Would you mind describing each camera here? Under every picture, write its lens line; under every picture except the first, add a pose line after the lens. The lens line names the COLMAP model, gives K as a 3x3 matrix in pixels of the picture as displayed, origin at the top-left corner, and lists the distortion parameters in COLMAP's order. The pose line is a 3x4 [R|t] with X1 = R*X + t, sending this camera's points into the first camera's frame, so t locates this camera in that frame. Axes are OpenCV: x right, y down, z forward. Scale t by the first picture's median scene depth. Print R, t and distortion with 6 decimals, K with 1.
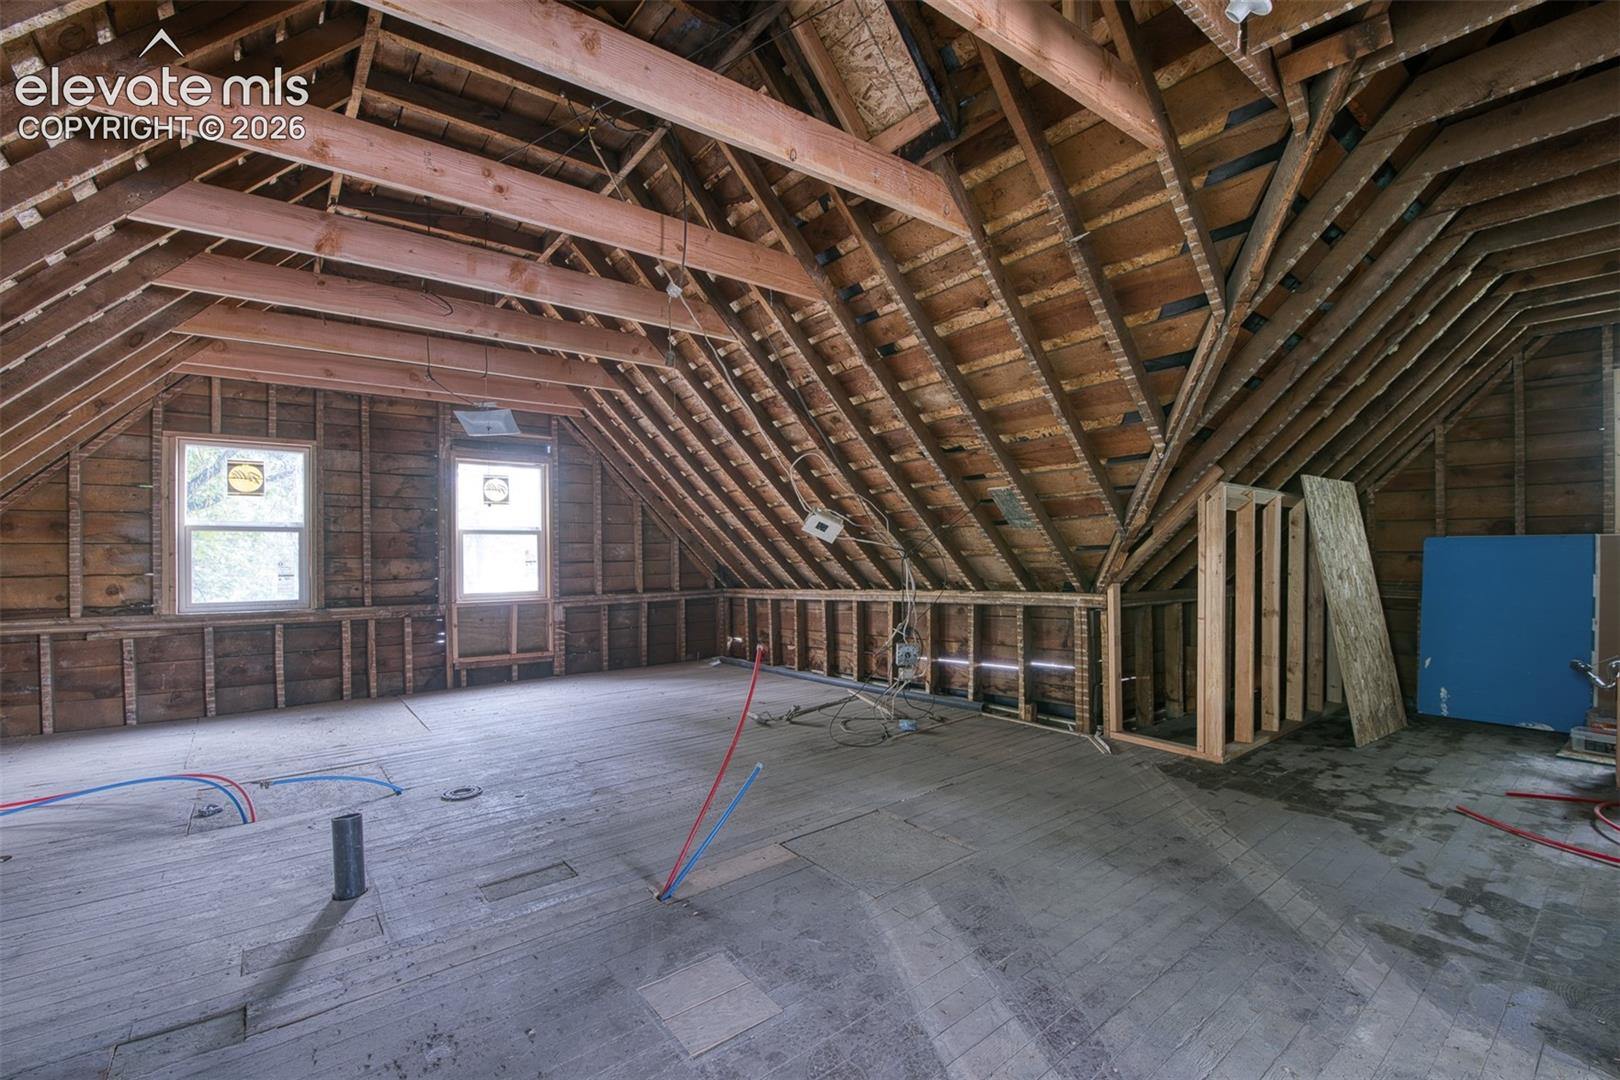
lens RADIAL K [[702.8, 0, 813.7], [0, 702.8, 550.8], [0, 0, 1]] dist [-0.005413, -0.007673]
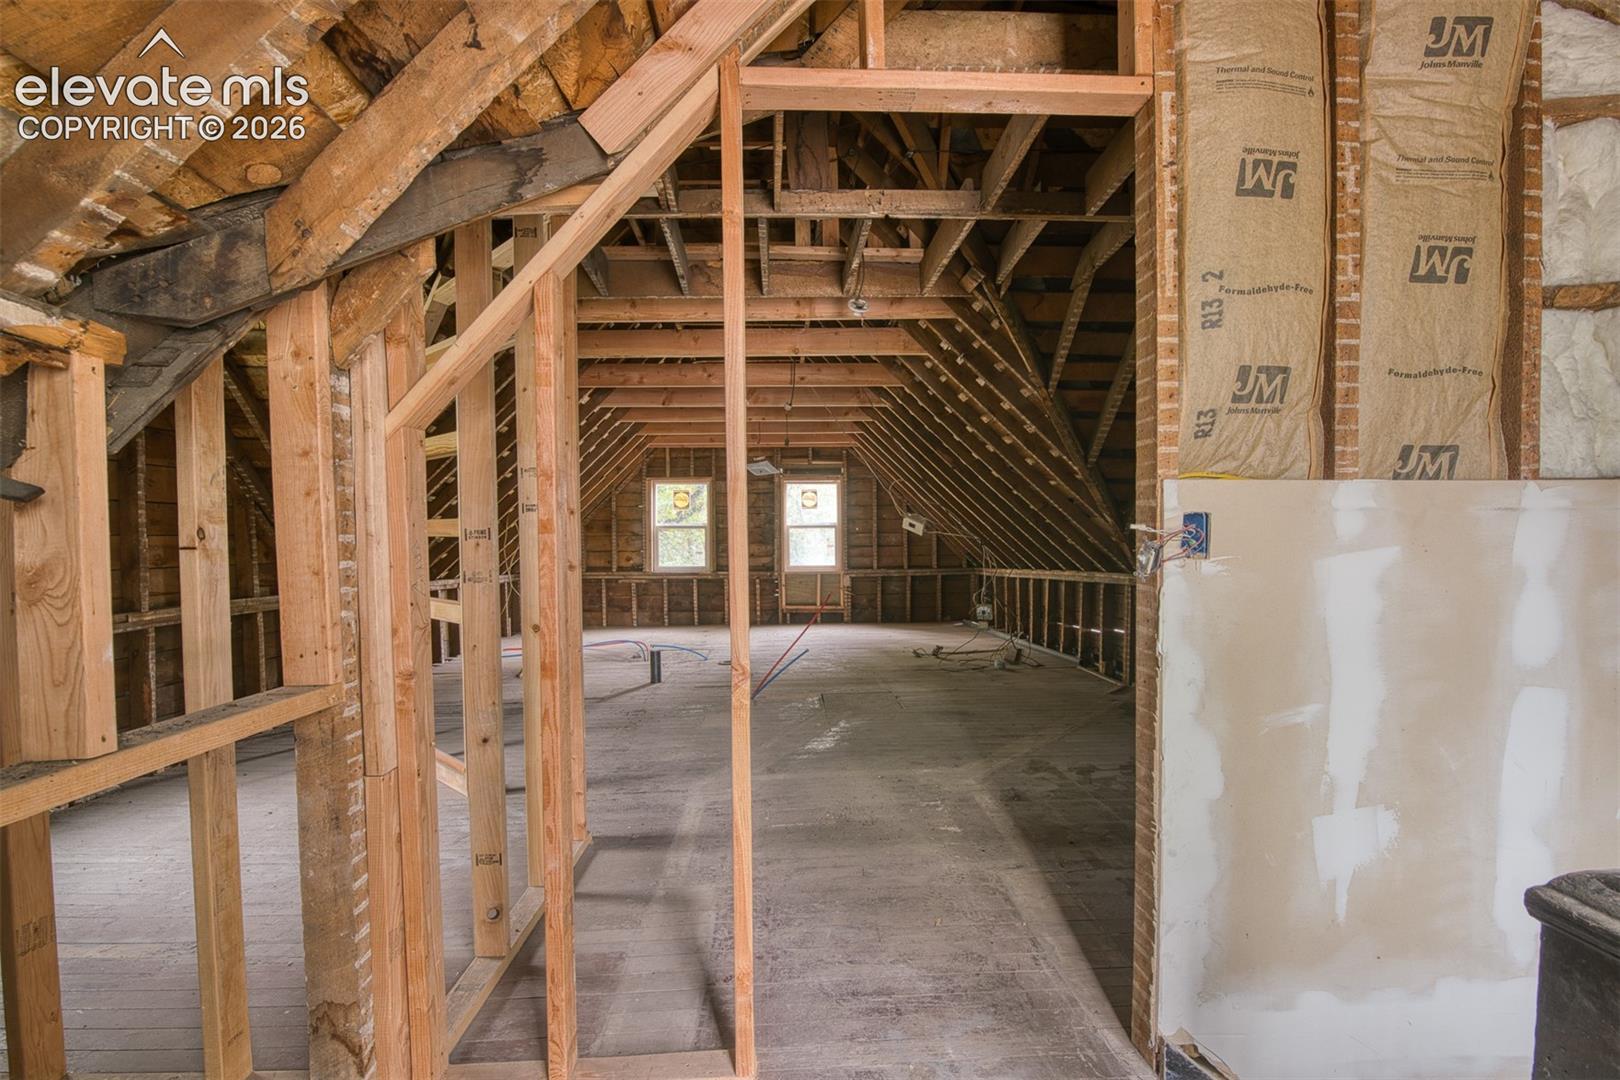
lens RADIAL K [[702.8, 0, 816.1], [0, 702.8, 552.5], [0, 0, 1]] dist [-0.005413, -0.007673]
pose [[0.809976, 0.012055, -0.586339, 0.513501], [0.002924, 0.999693, 0.024593, -0.008354], [0.586455, -0.021634, 0.809693, -0.271576]]
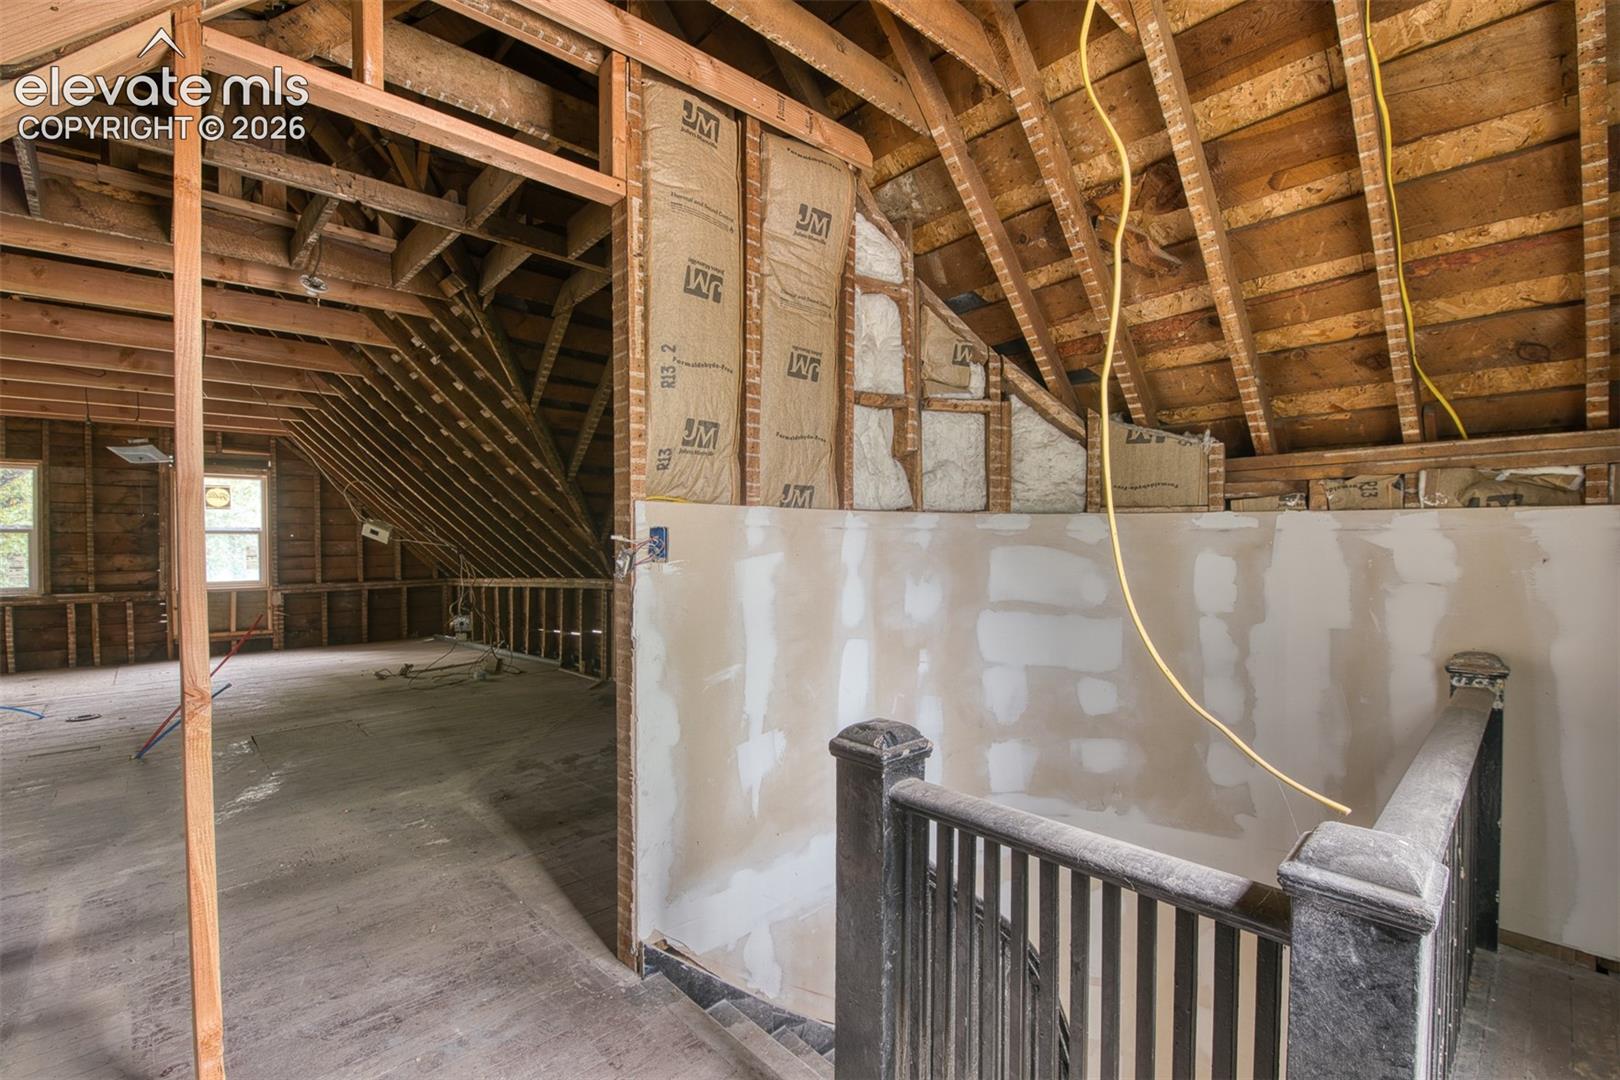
lens RADIAL K [[702.8, 0, 815.5], [0, 702.8, 549.8], [0, 0, 1]] dist [-0.005413, -0.007673]
pose [[0.996180, -0.000268, 0.087328, 0.521343], [-0.000553, 0.999956, 0.009376, -0.008574], [-0.087326, -0.009389, 0.996136, -0.326305]]
